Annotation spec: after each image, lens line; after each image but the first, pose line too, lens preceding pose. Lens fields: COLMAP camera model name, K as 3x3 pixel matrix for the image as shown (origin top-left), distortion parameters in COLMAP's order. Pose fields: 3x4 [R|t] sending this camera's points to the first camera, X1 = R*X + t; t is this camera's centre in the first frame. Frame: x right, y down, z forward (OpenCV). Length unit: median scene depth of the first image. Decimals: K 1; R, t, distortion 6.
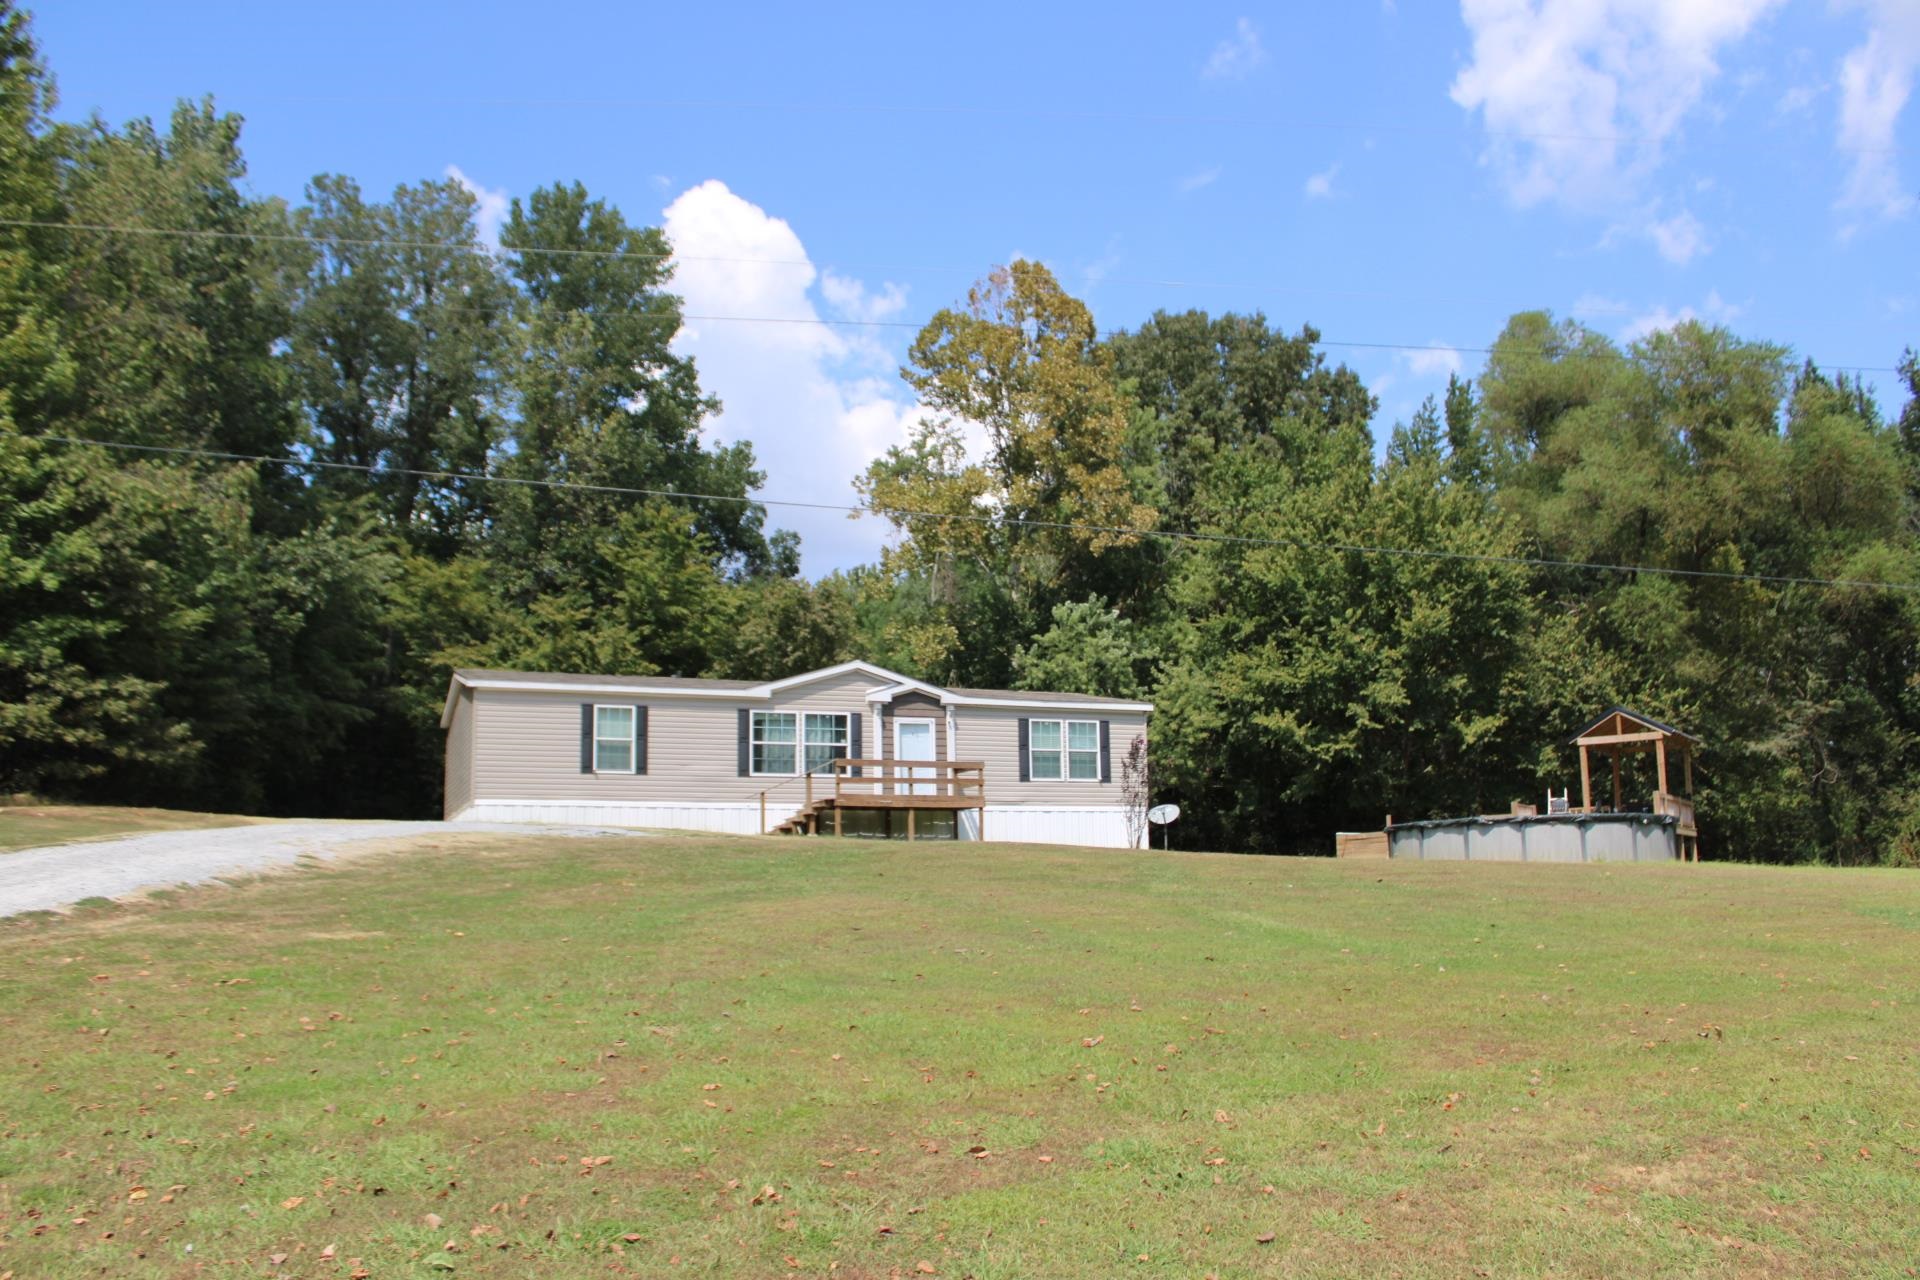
lens RADIAL K [[1595.7, 0, 960.0], [0, 1595.7, 640.0], [0, 0, 1]] dist [-0.152067, 0.073592]
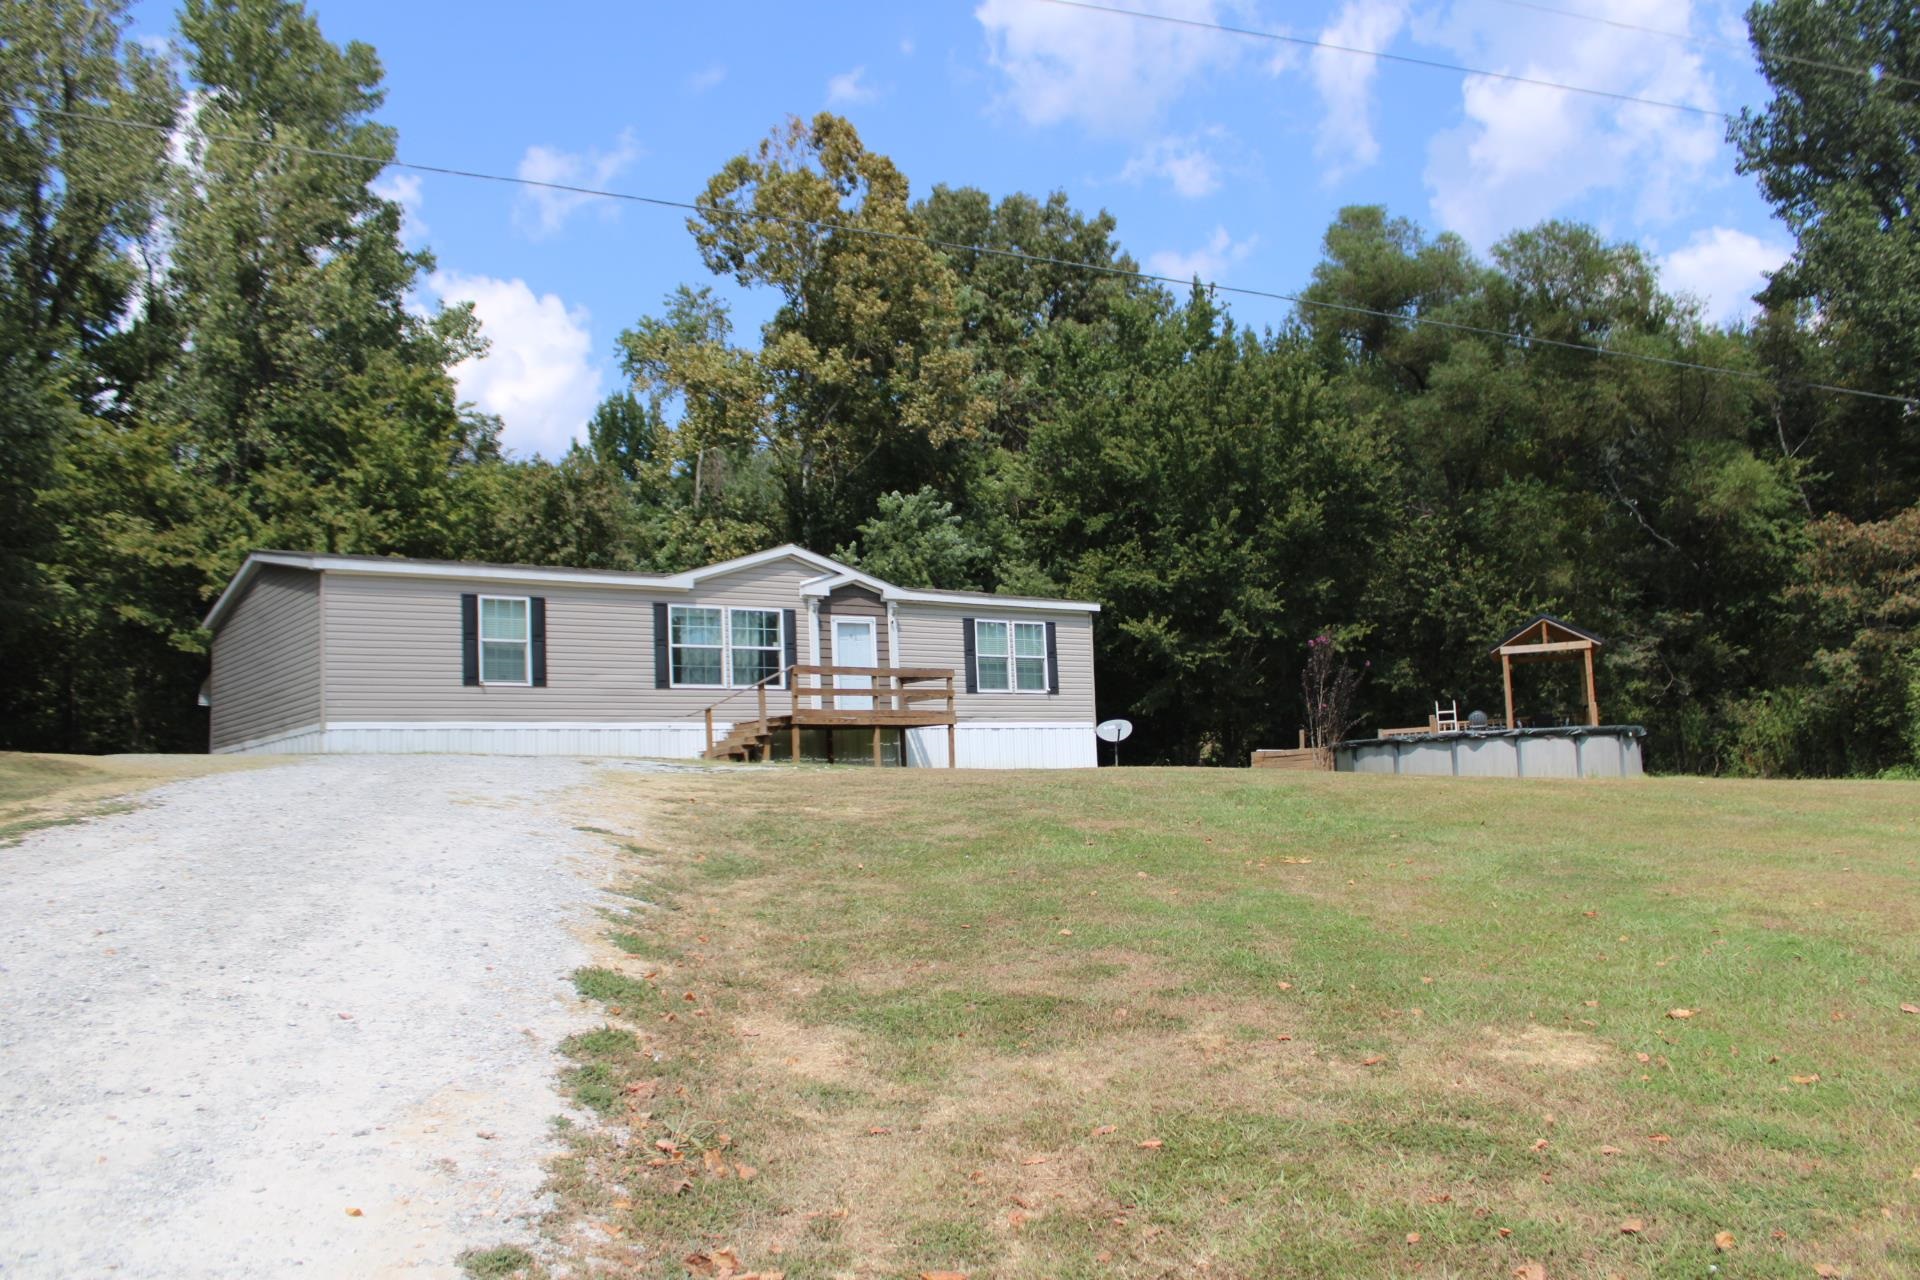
lens RADIAL K [[1565.9, 0, 960.0], [0, 1565.9, 640.0], [0, 0, 1]] dist [-0.159424, 0.155012]
pose [[0.961048, 0.003209, 0.276362, -0.193957], [-0.017390, 0.998653, 0.048878, 0.020553], [-0.275833, -0.051780, 0.959810, 0.212671]]
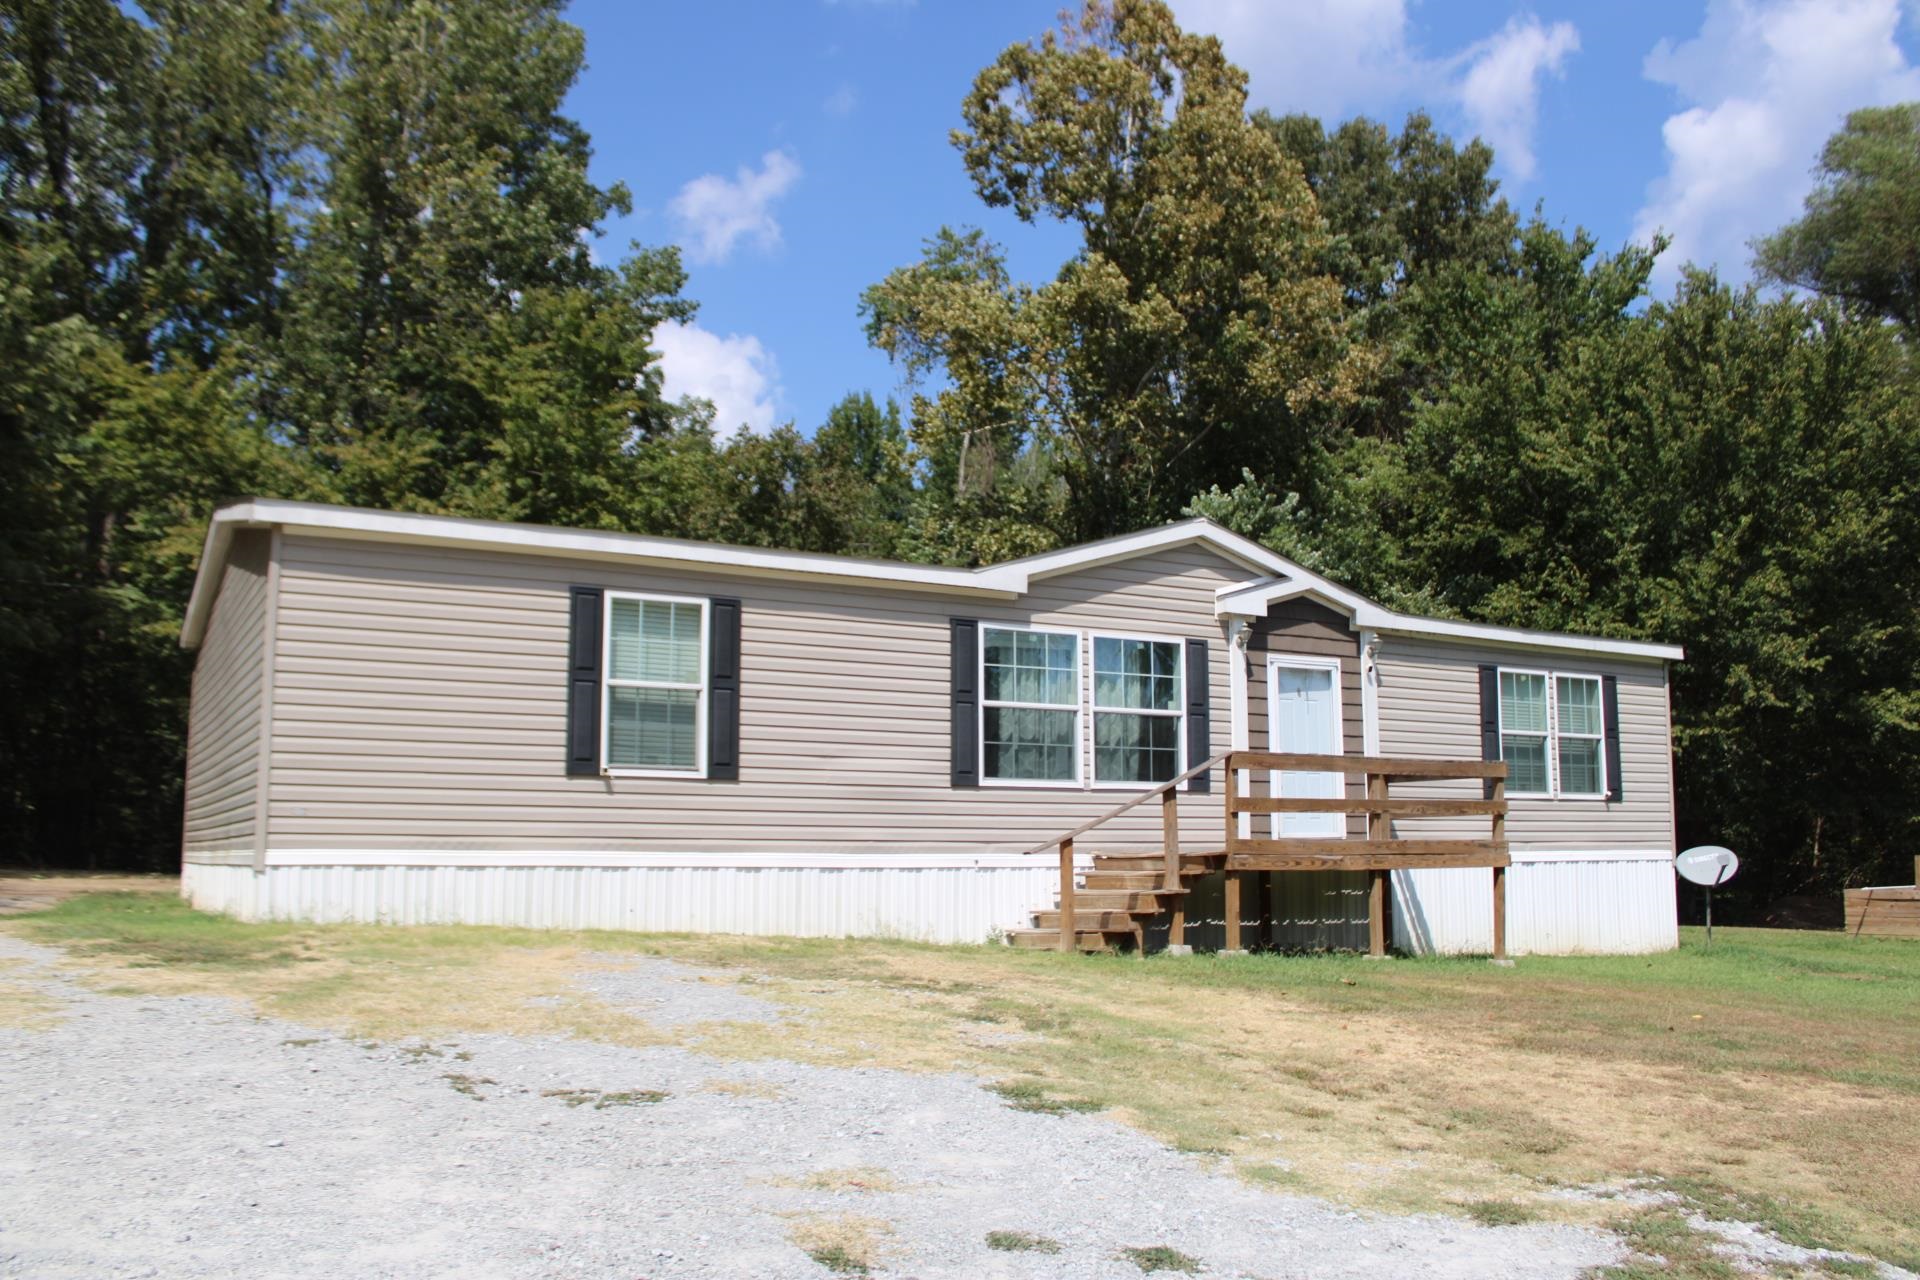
lens RADIAL K [[1595.7, 0, 960.0], [0, 1595.7, 640.0], [0, 0, 1]] dist [-0.152067, 0.073592]
pose [[0.989210, 0.035828, 0.142053, -0.182702], [-0.039681, 0.998915, 0.024387, 0.036748], [-0.141025, -0.029761, 0.989559, 0.568431]]
